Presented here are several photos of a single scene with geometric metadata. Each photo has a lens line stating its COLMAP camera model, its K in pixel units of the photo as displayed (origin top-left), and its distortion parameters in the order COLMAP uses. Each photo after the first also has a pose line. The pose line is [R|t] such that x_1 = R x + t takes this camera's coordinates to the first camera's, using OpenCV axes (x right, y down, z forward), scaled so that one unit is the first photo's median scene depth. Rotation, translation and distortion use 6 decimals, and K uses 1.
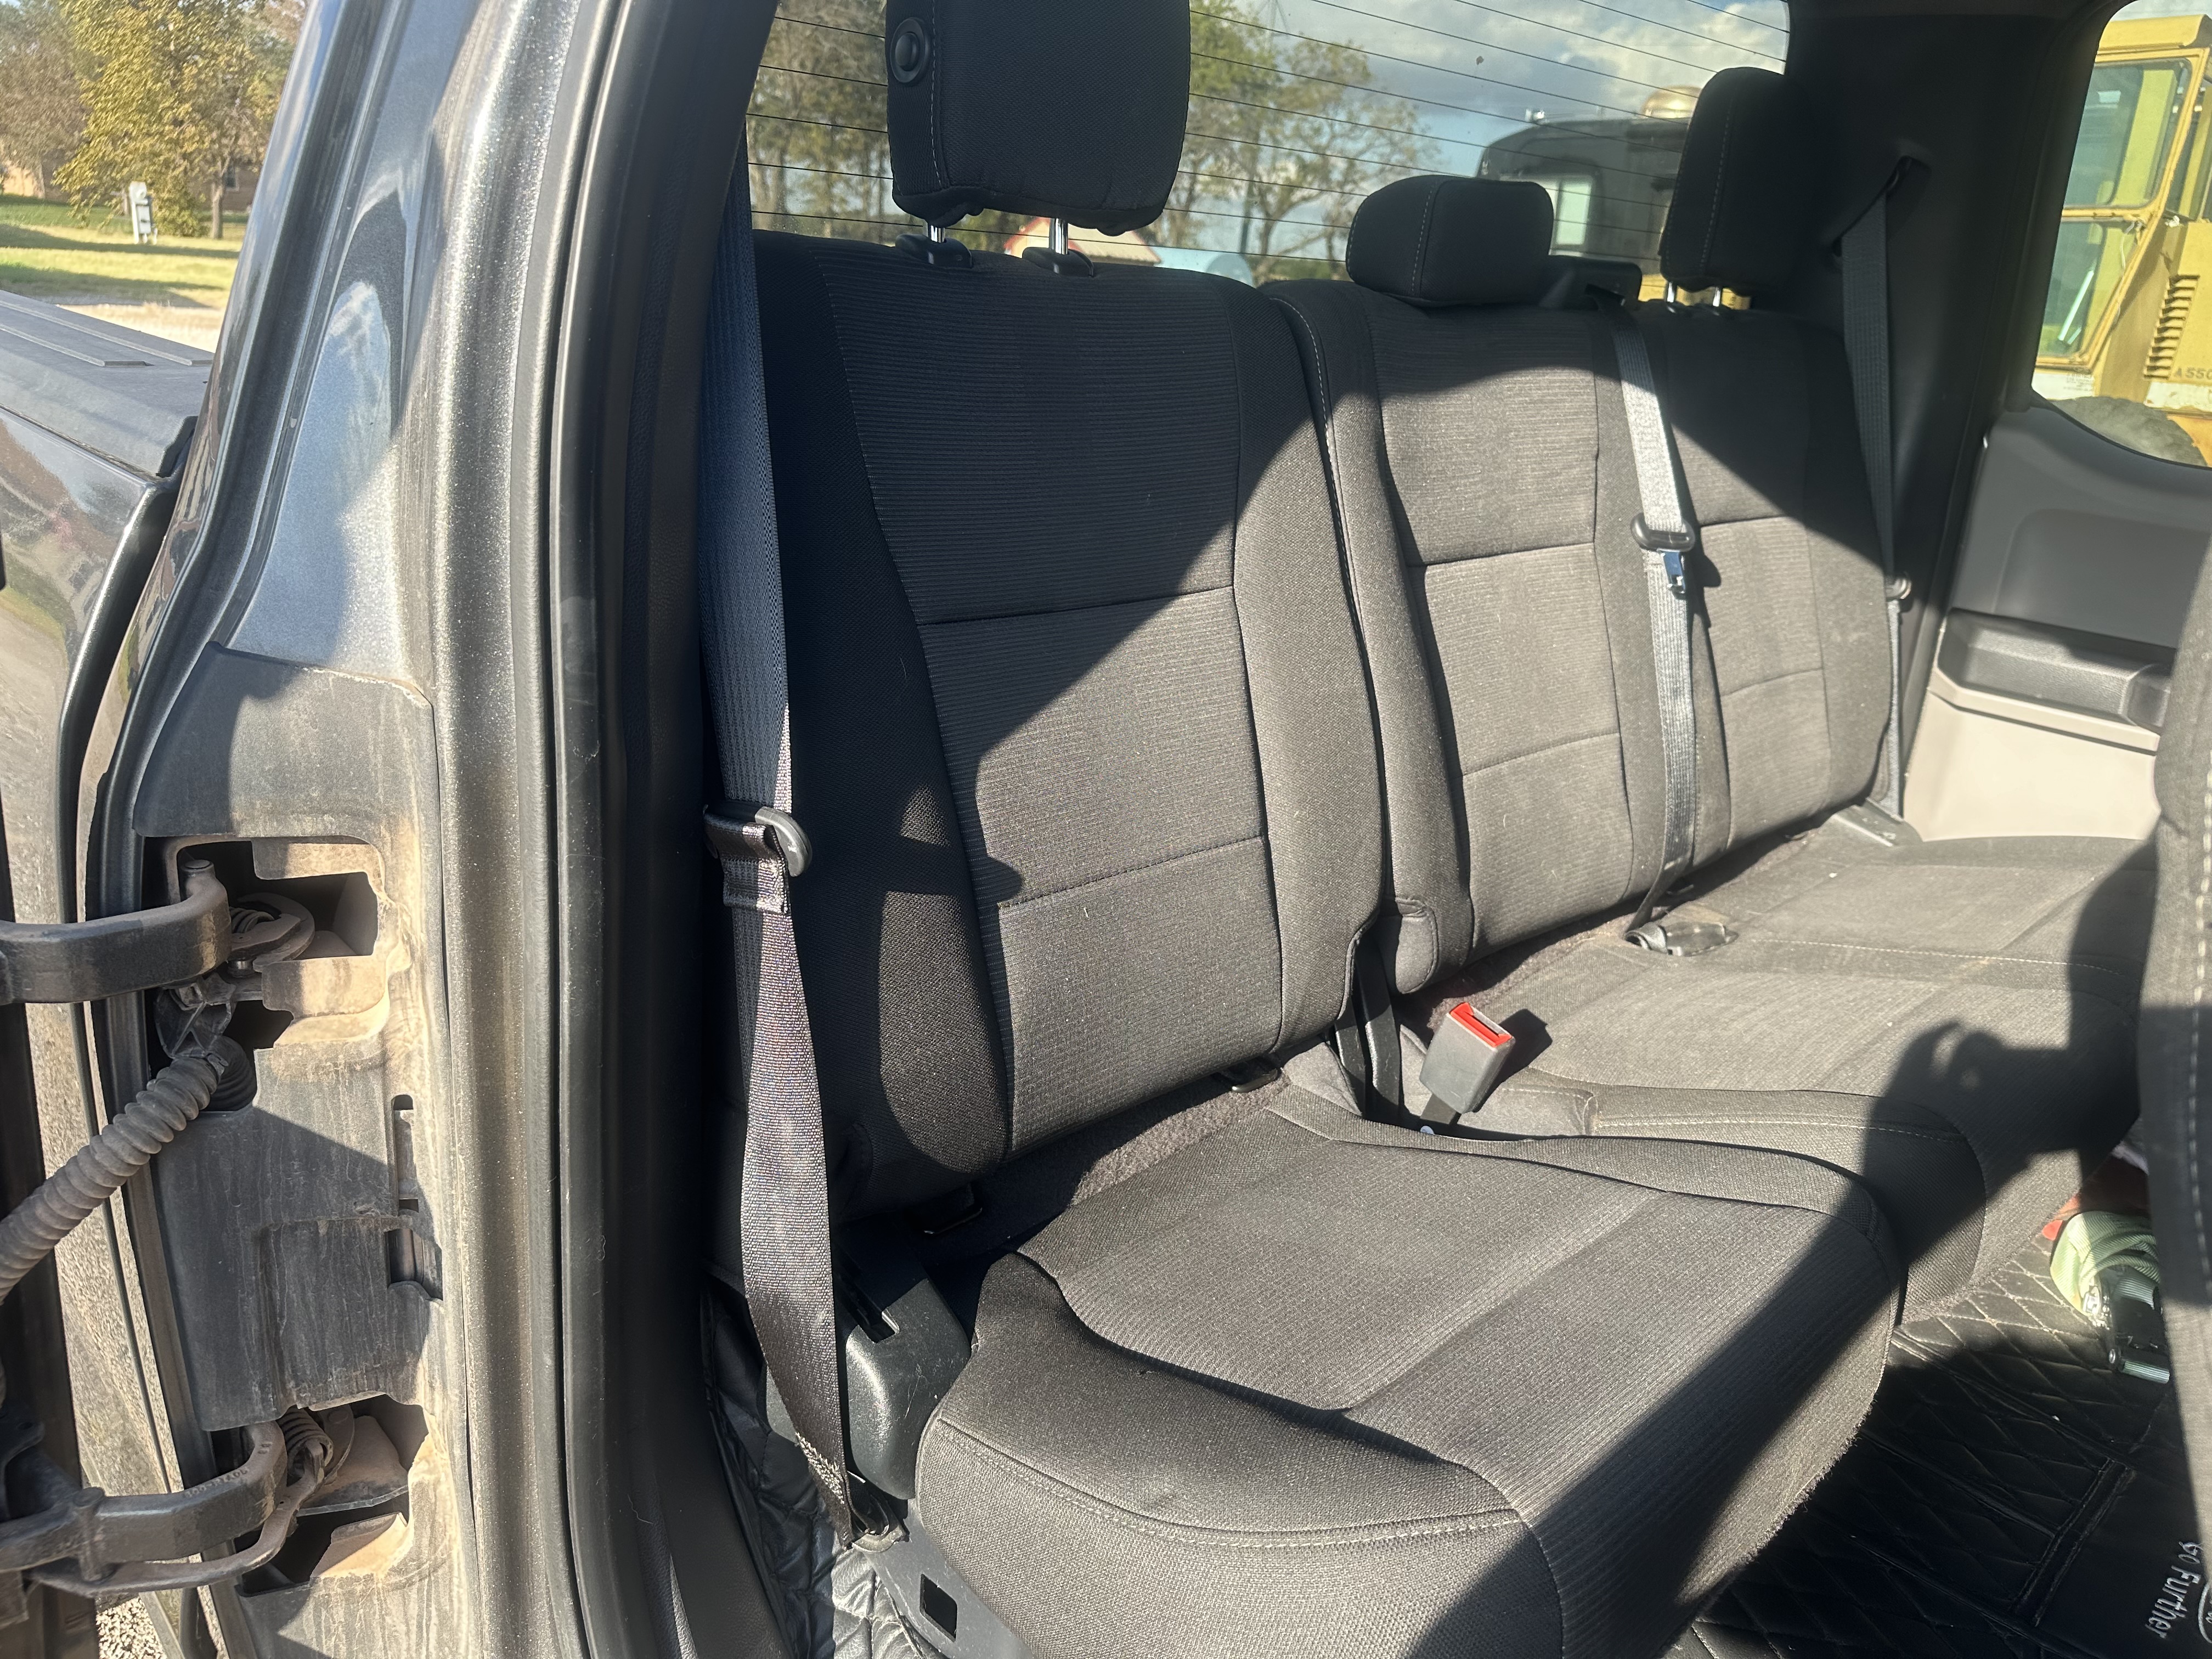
lens RADIAL K [[1574.6, 0, 1106.0], [0, 1574.6, 829.5], [0, 0, 1]] dist [0.053977, -0.001610]
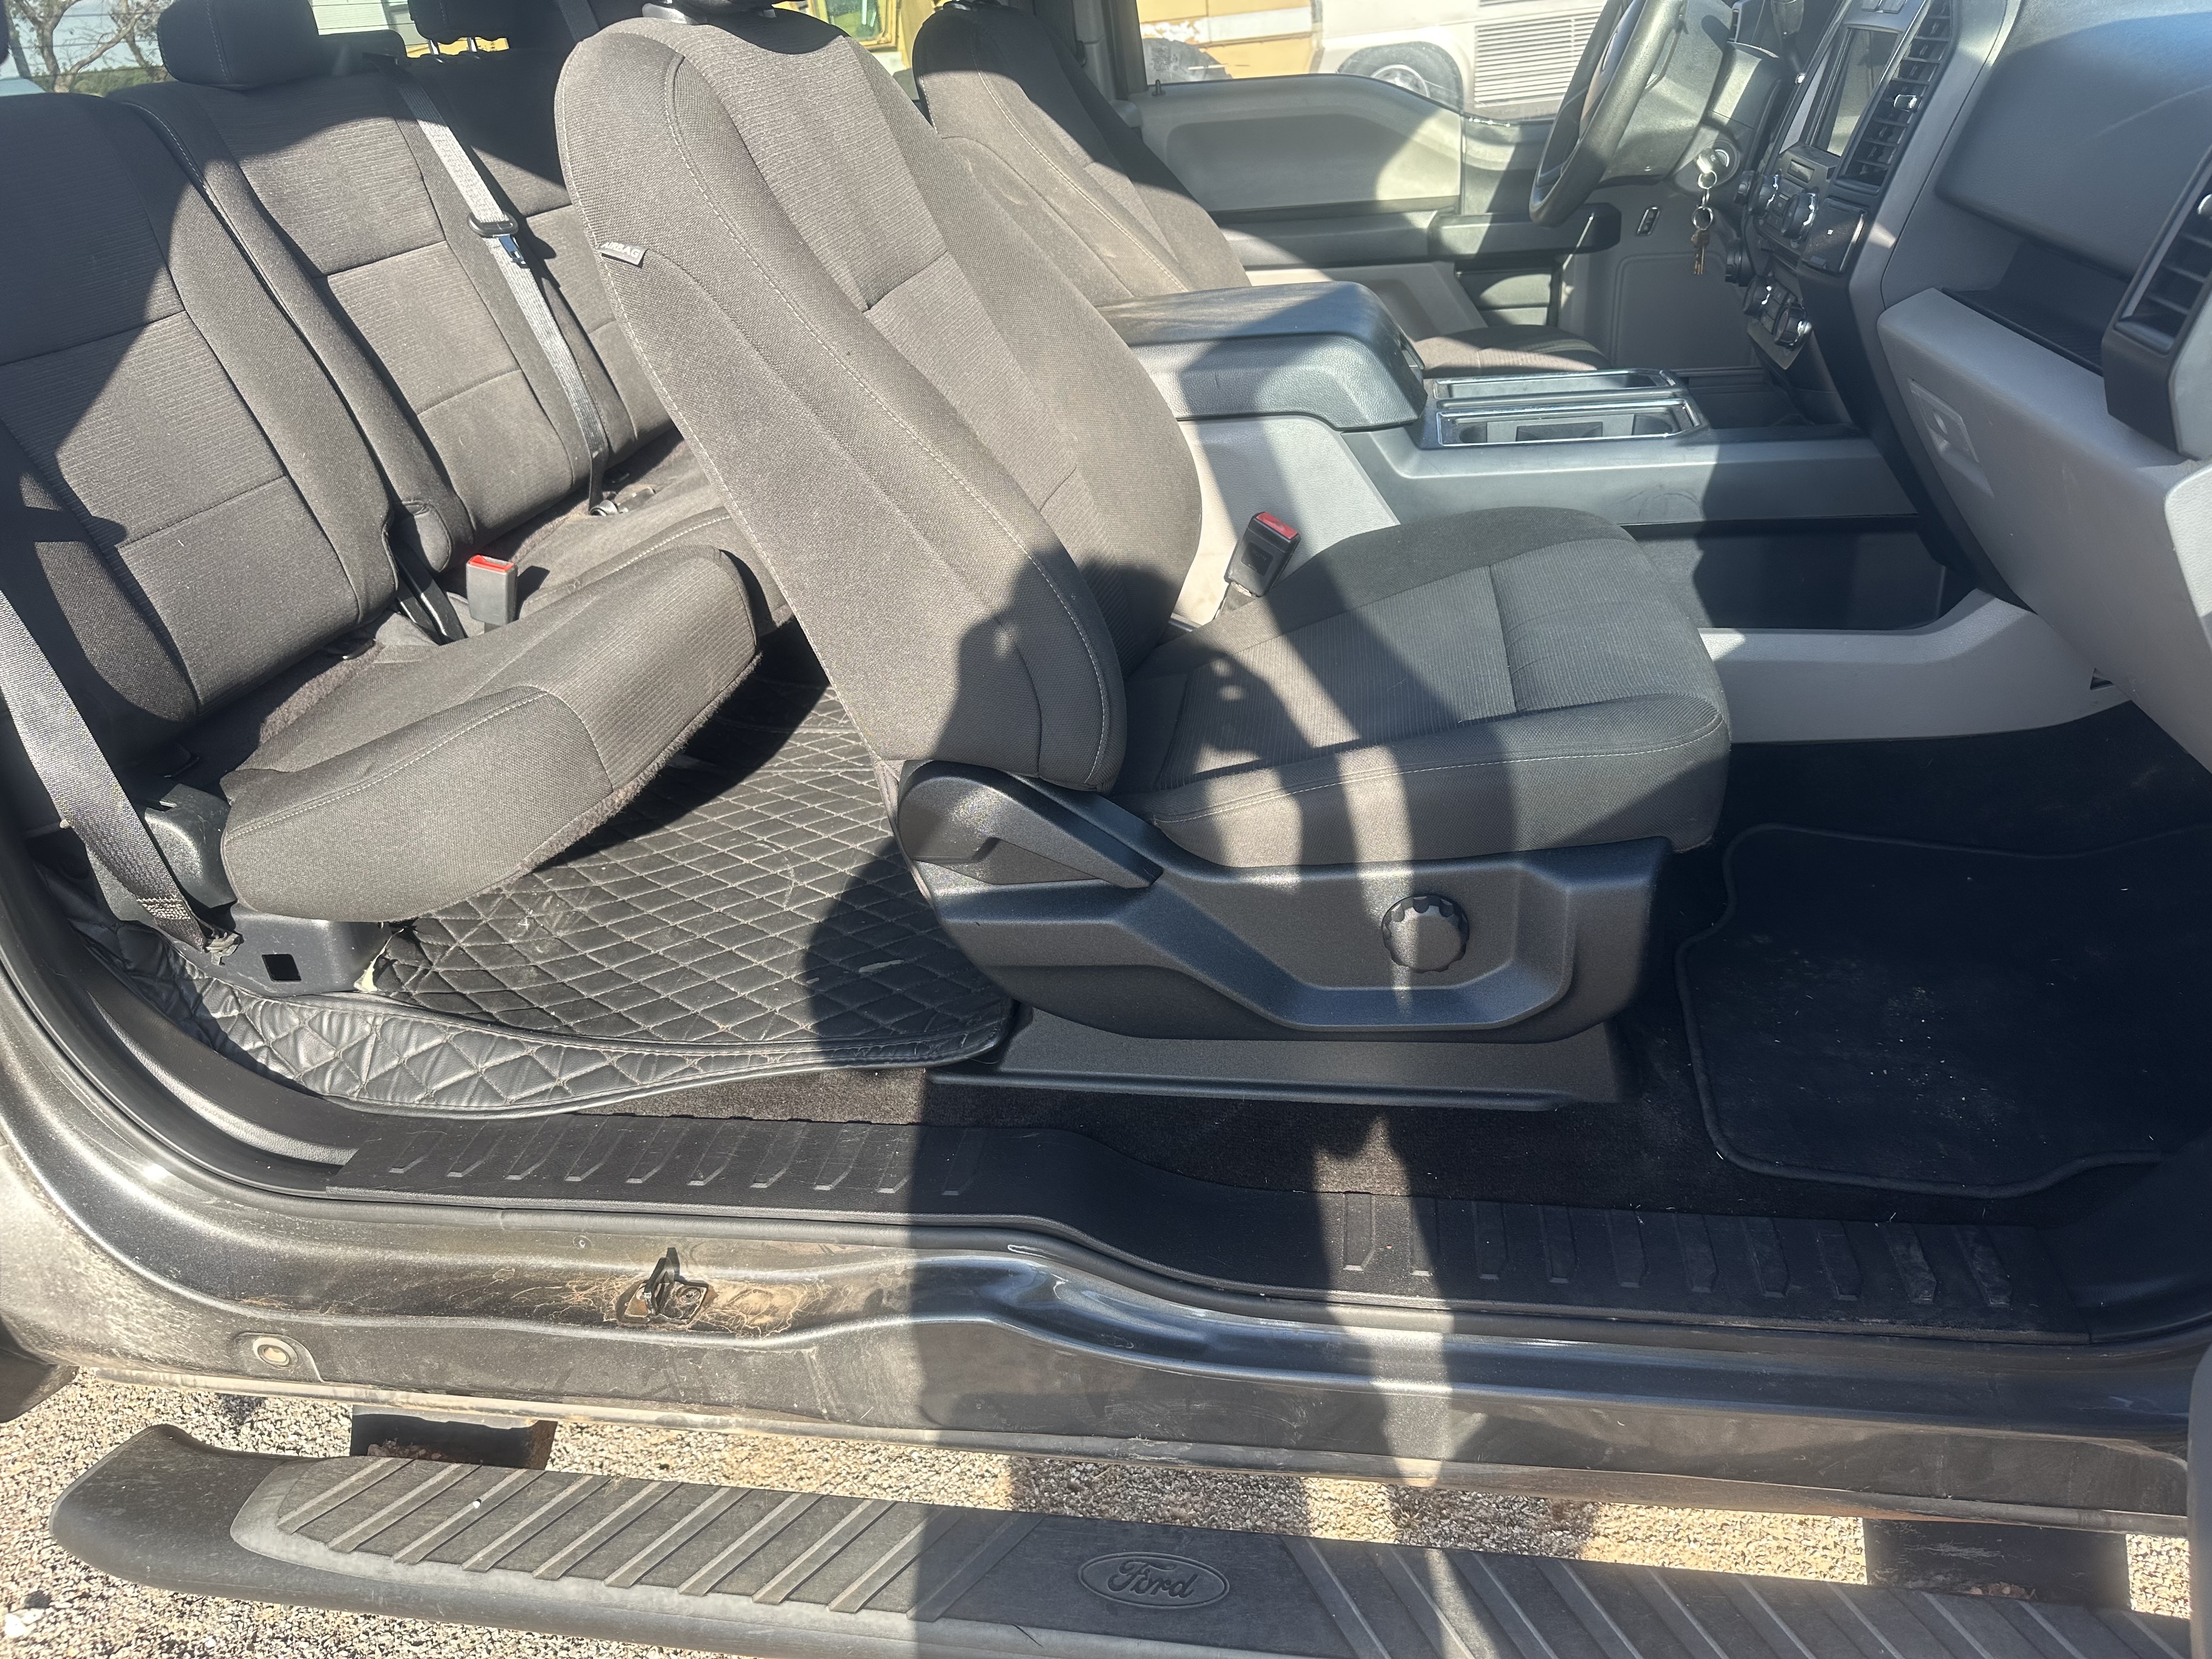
lens RADIAL K [[1549.8, 0, 1106.0], [0, 1549.8, 829.5], [0, 0, 1]] dist [-0.003455, -0.001838]
pose [[0.790968, -0.397952, 0.464761, -0.085293], [0.326788, 0.916940, 0.228976, 0.197996], [-0.517280, -0.029235, 0.855317, -0.556826]]
